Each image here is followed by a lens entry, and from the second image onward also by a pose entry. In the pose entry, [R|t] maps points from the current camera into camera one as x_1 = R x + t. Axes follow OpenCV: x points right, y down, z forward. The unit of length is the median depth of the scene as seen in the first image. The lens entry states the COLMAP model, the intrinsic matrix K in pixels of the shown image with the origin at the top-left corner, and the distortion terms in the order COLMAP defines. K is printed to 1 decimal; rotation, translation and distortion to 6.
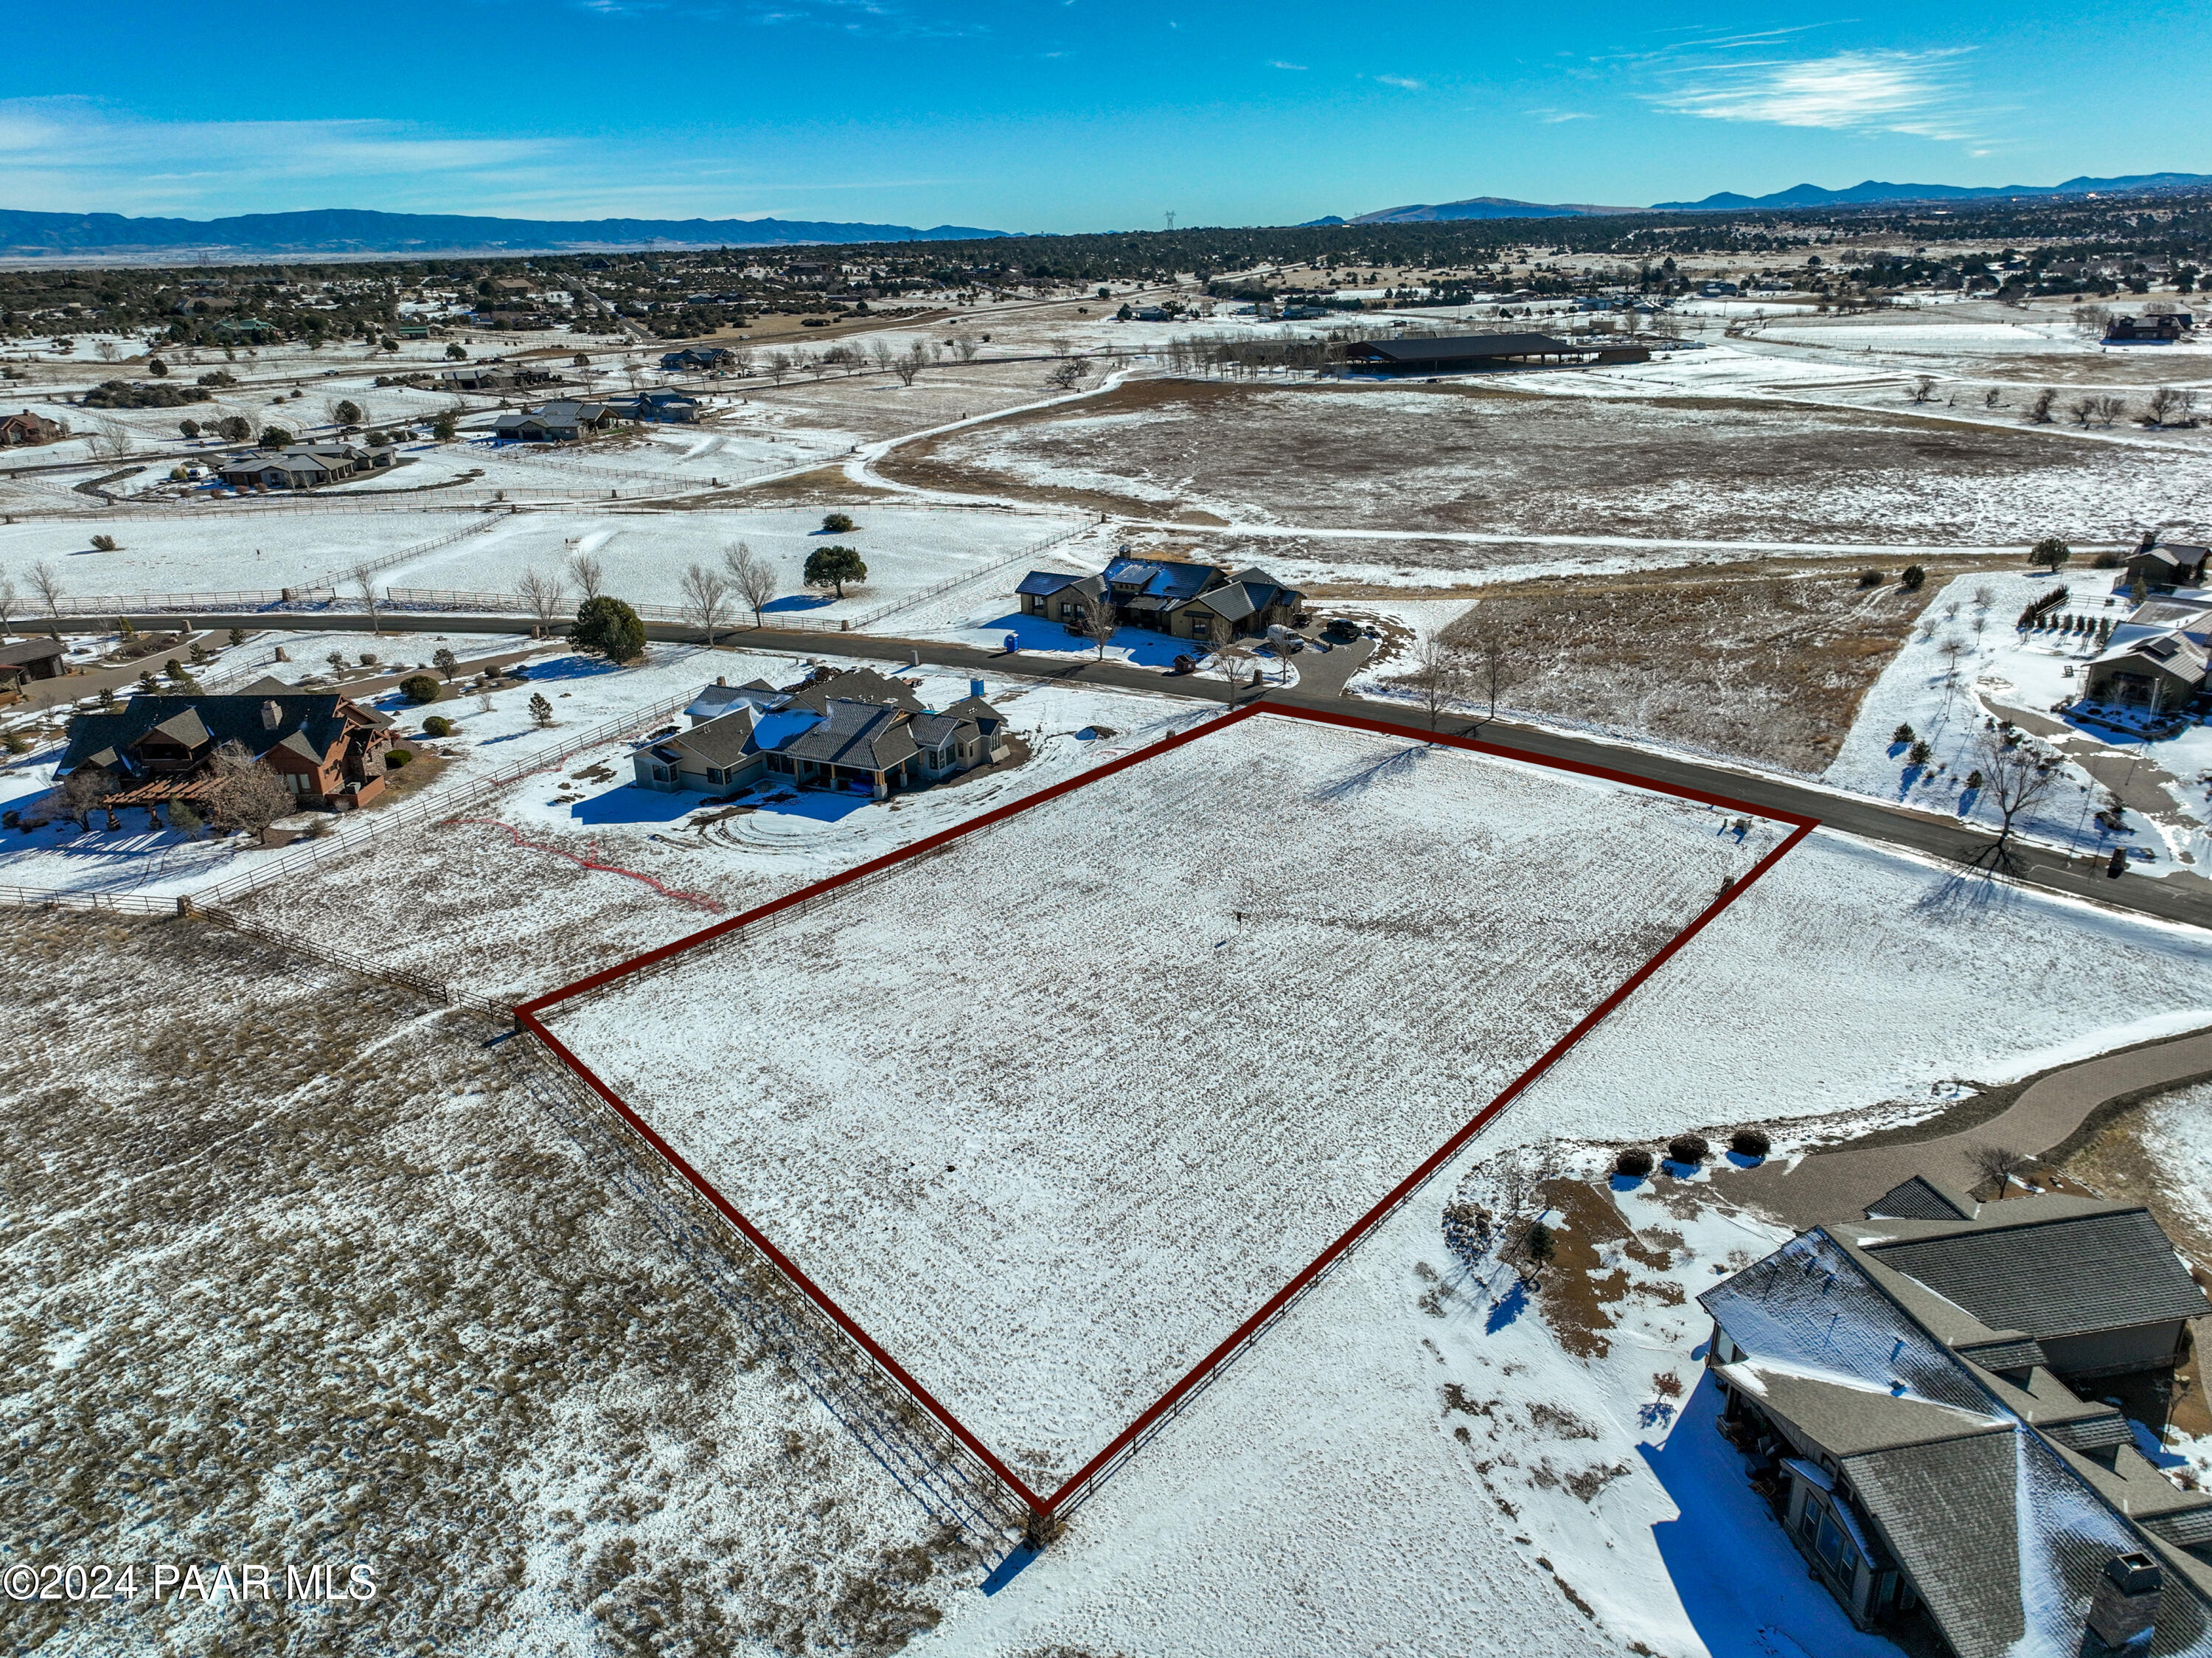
lens RADIAL K [[1553.4, 0, 1093.9], [0, 1553.4, 828.0], [0, 0, 1]] dist [-0.000020, 0.016516]
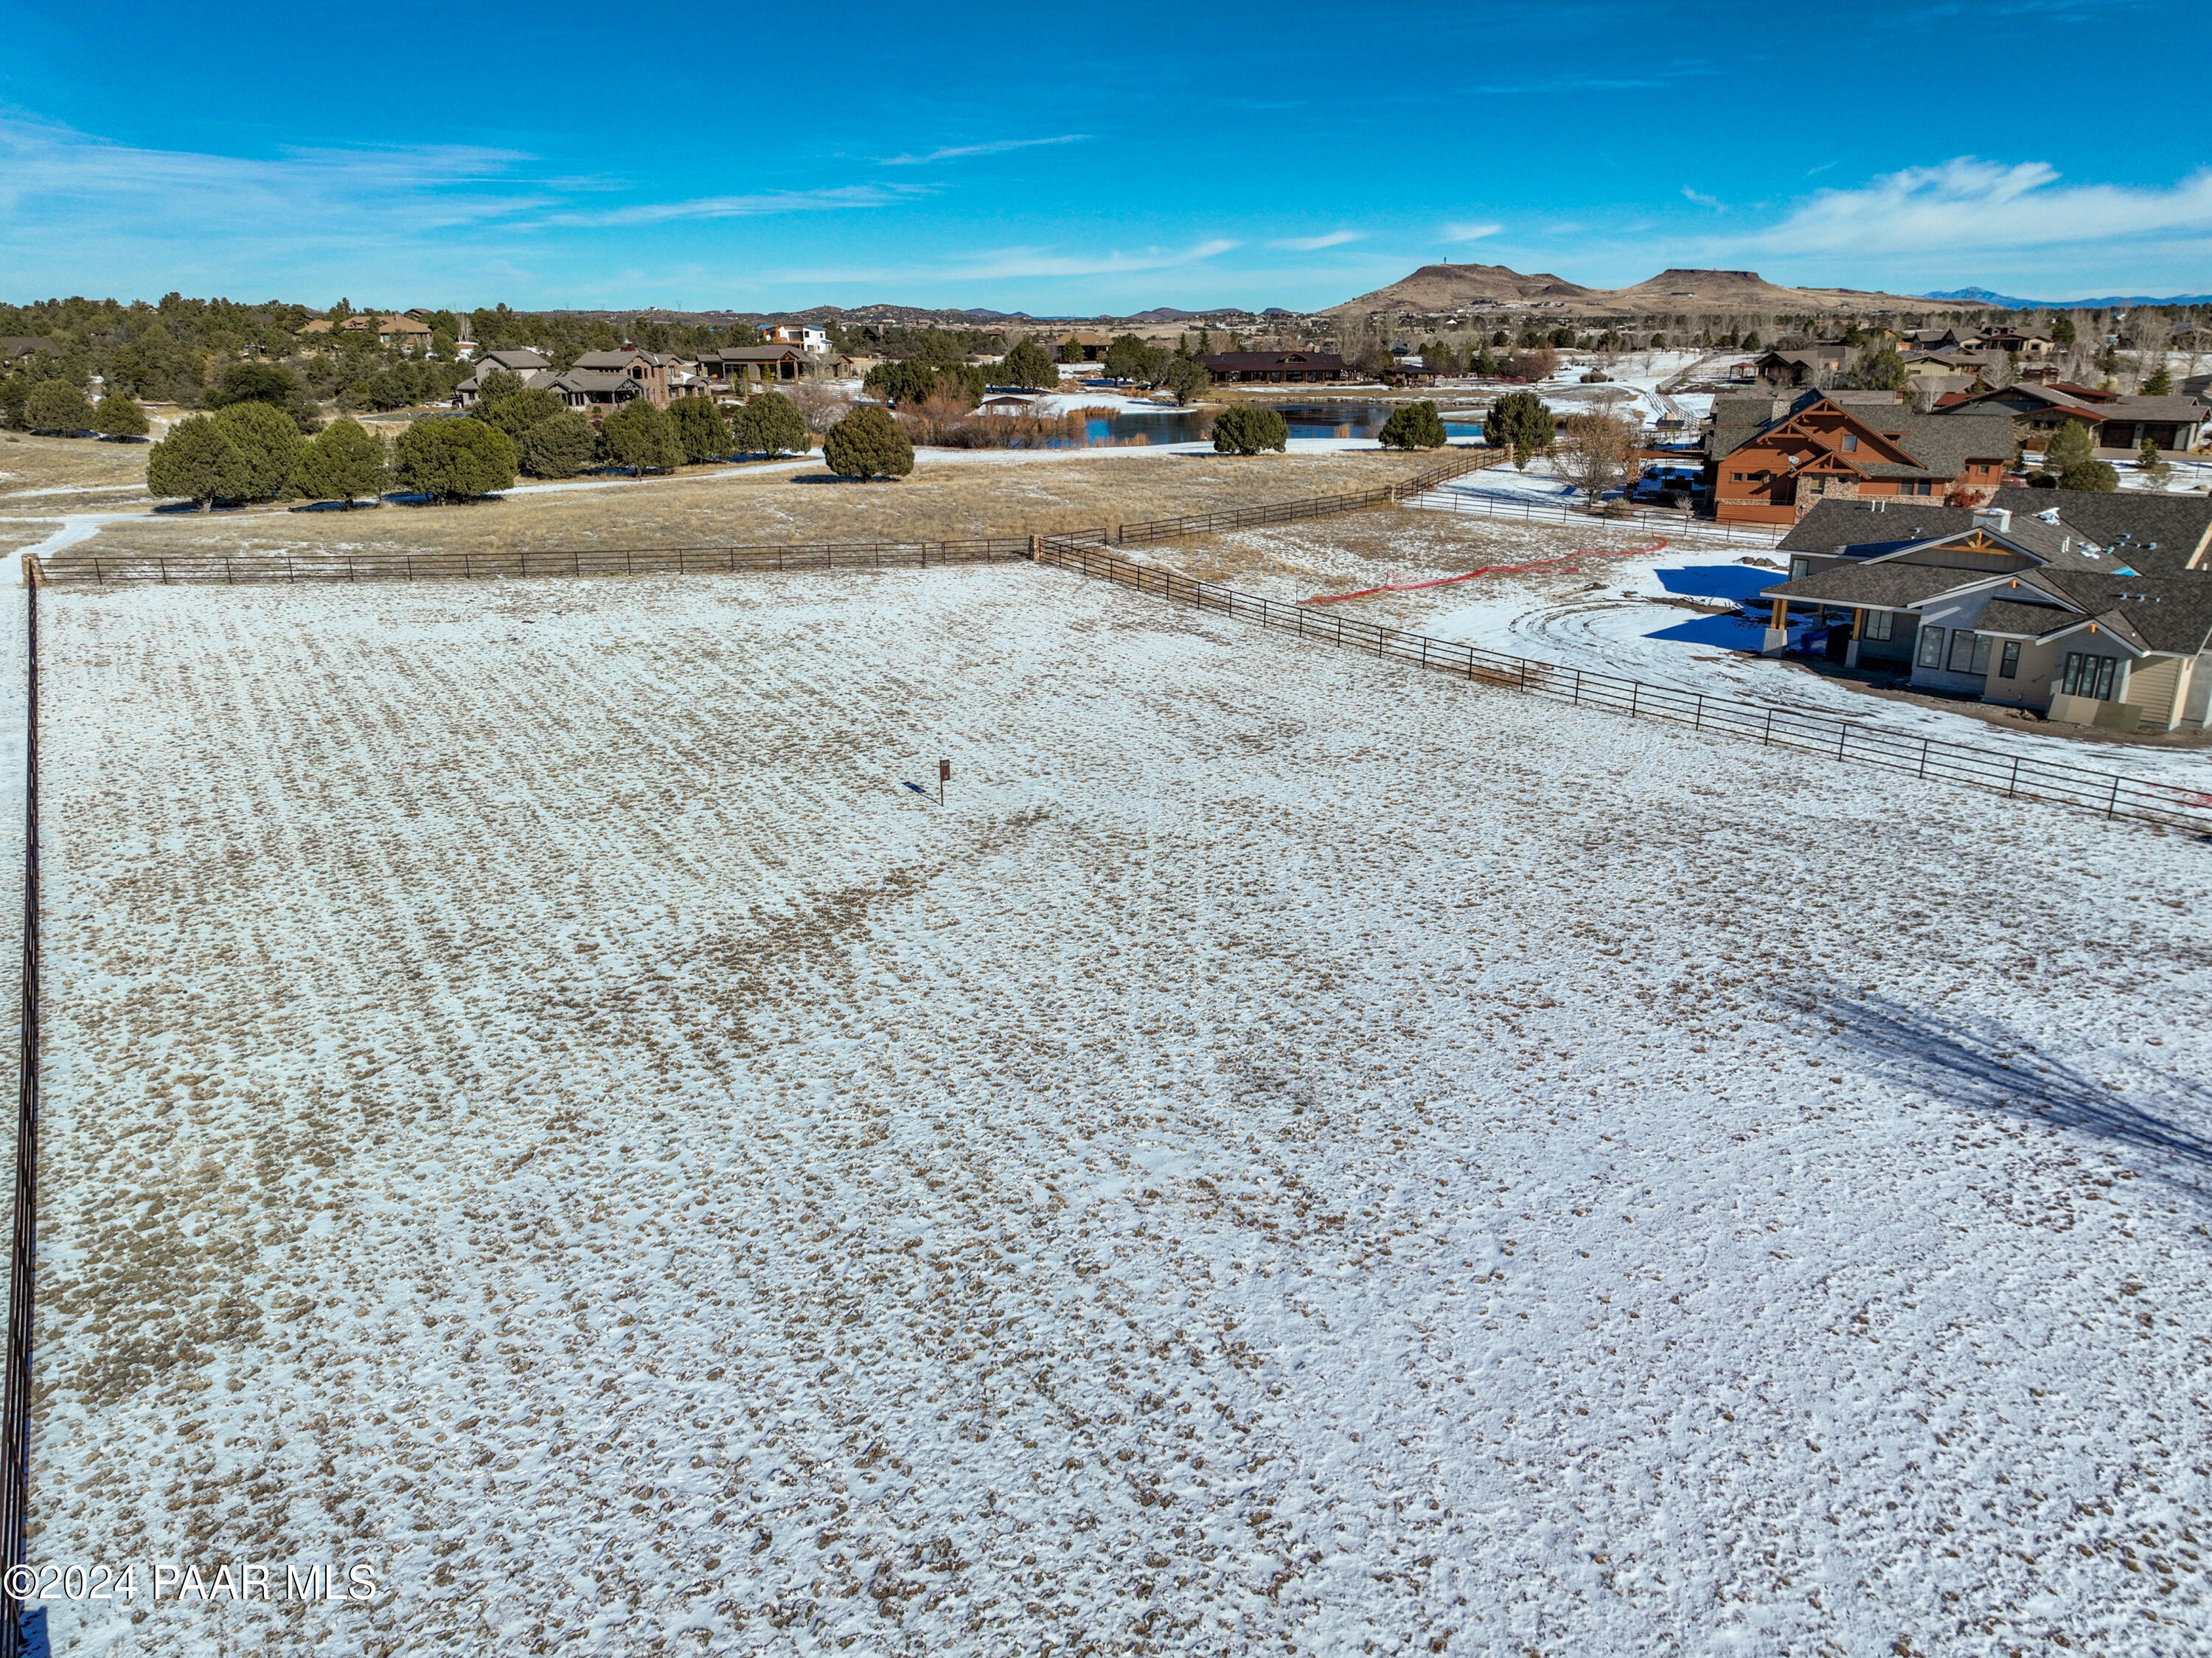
lens RADIAL K [[1553.4, 0, 1109.8], [0, 1553.4, 801.0], [0, 0, 1]] dist [-0.000020, 0.016516]
pose [[-0.332228, 0.298469, -0.894730, 0.491637], [-0.322821, 0.855337, 0.405197, -0.139273], [0.886234, 0.423456, -0.187815, 1.111988]]
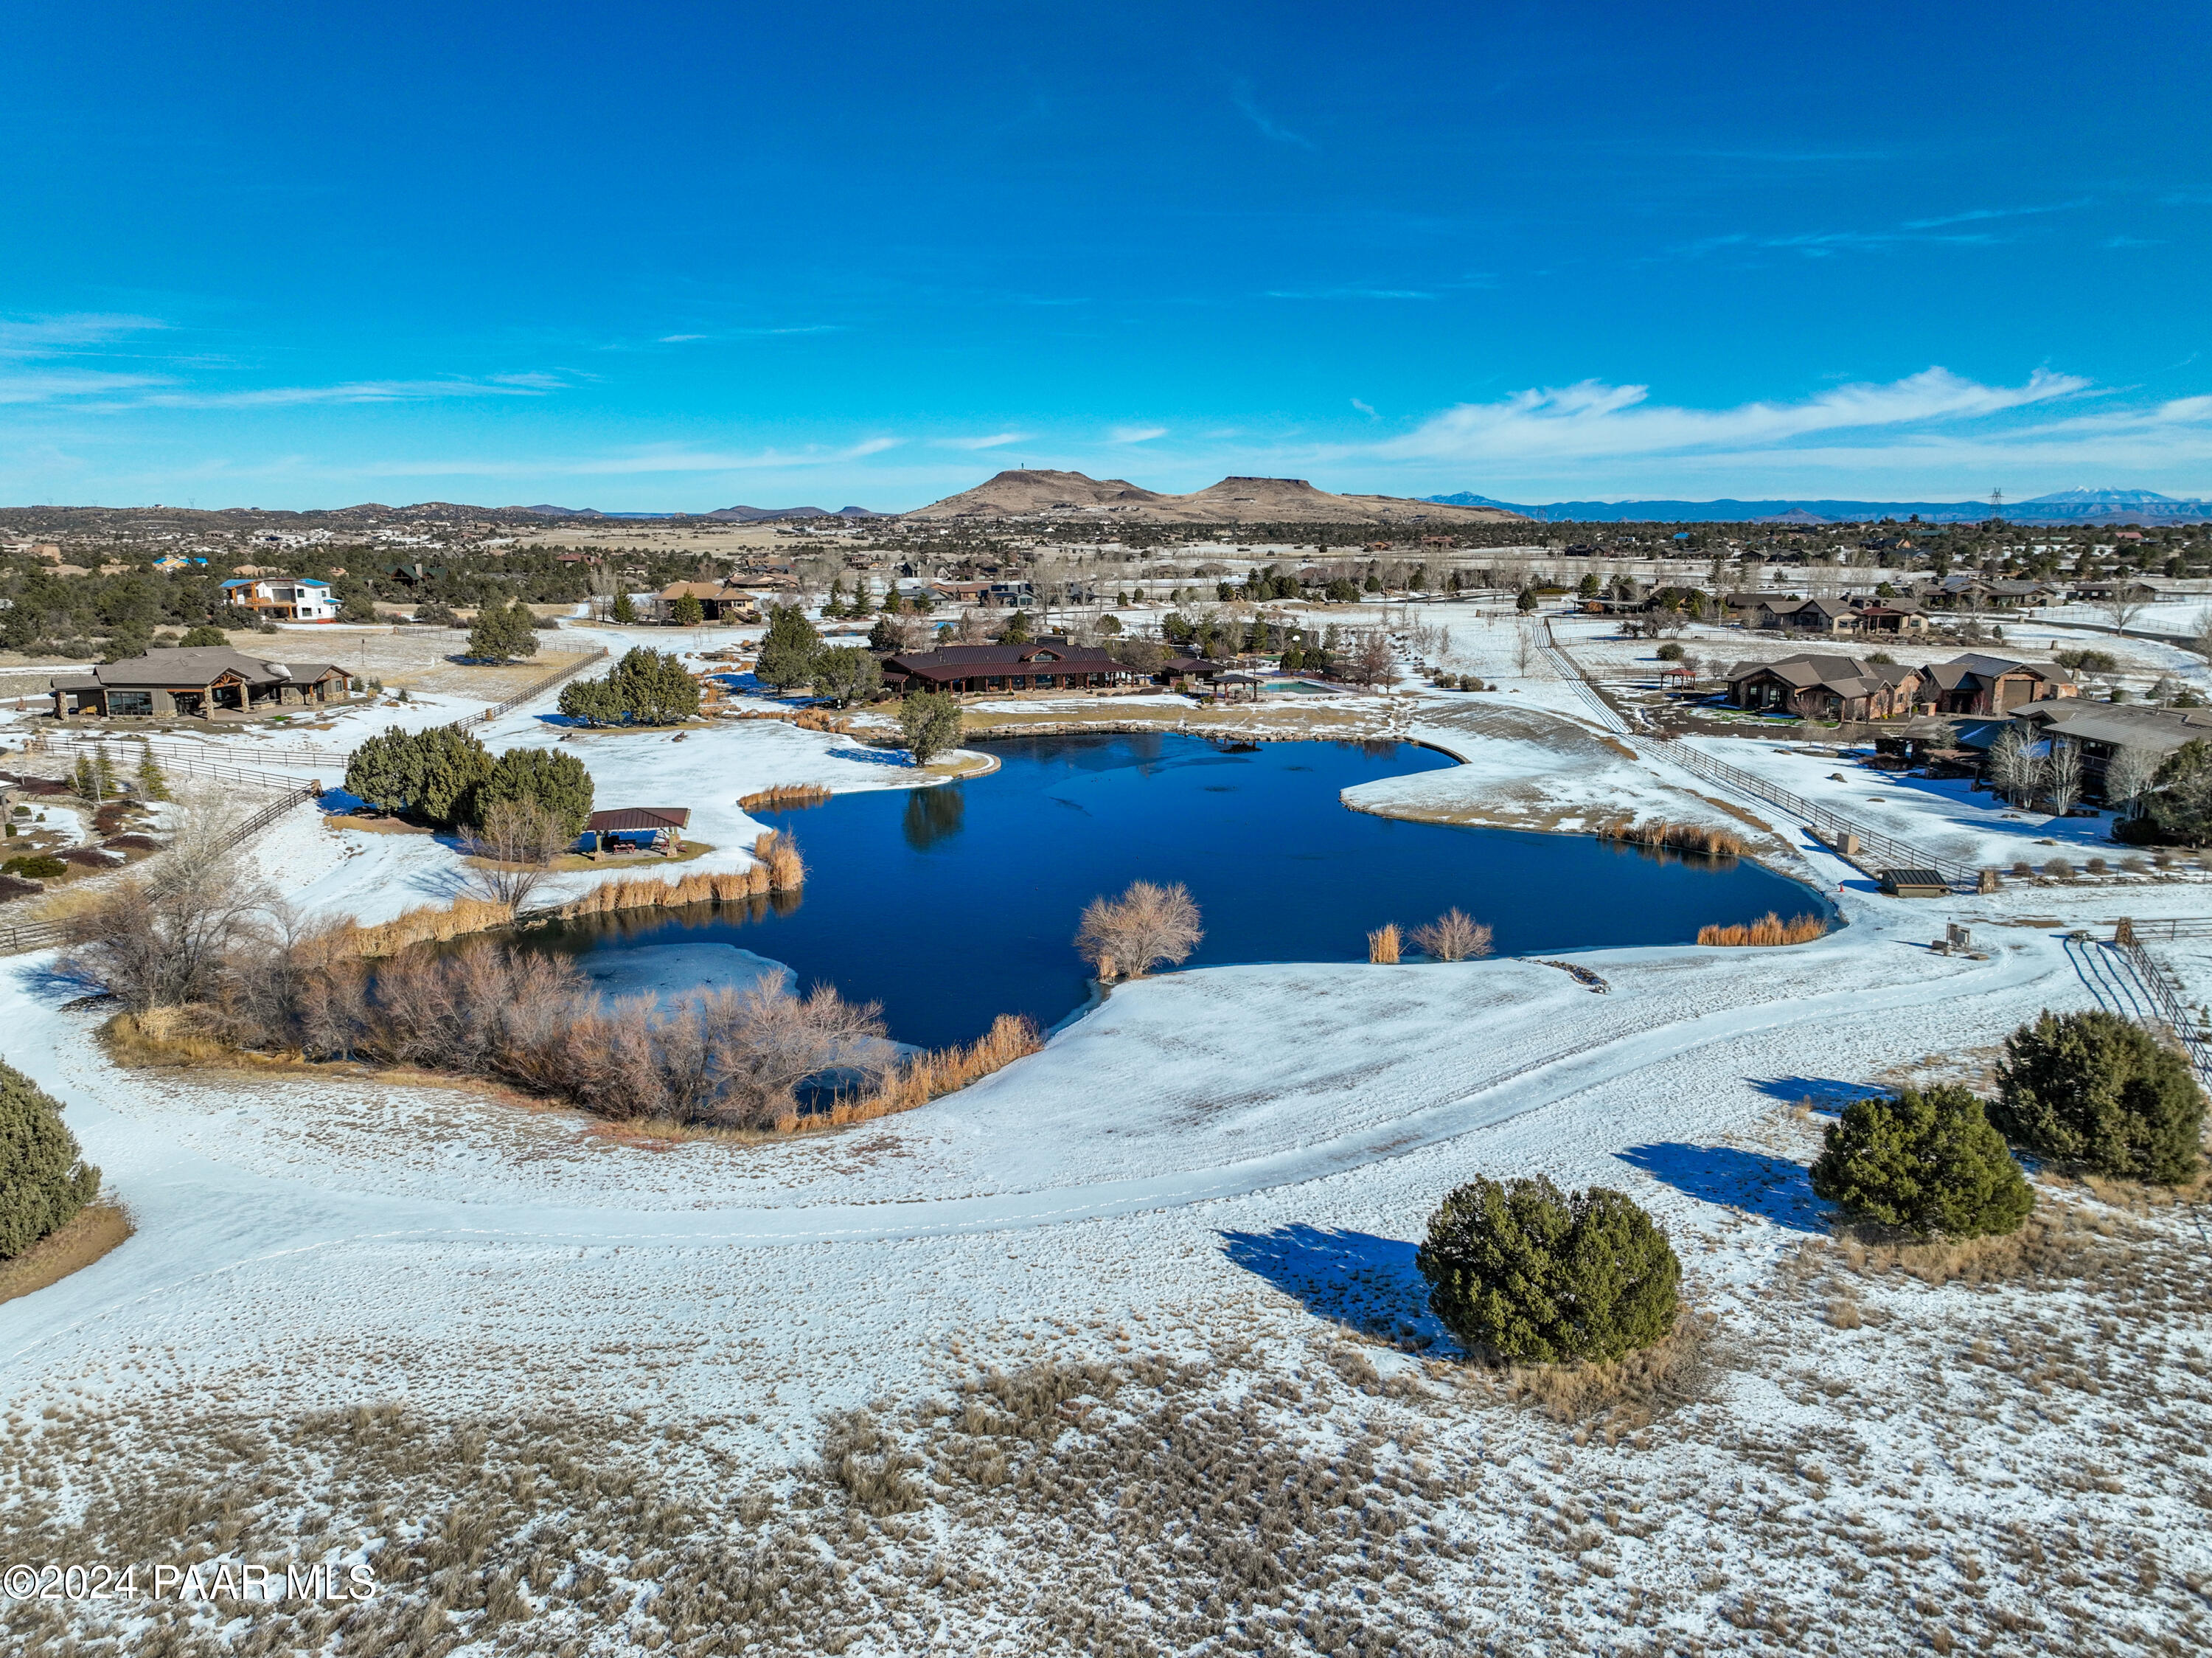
lens RADIAL K [[1553.4, 0, 1103.4], [0, 1553.4, 847.3], [0, 0, 1]] dist [-0.000020, 0.016516]
pose [[-0.081129, 0.226106, -0.970718, -0.475104], [-0.349174, 0.905760, 0.240158, -0.066083], [0.933539, 0.358433, 0.005467, 0.665381]]
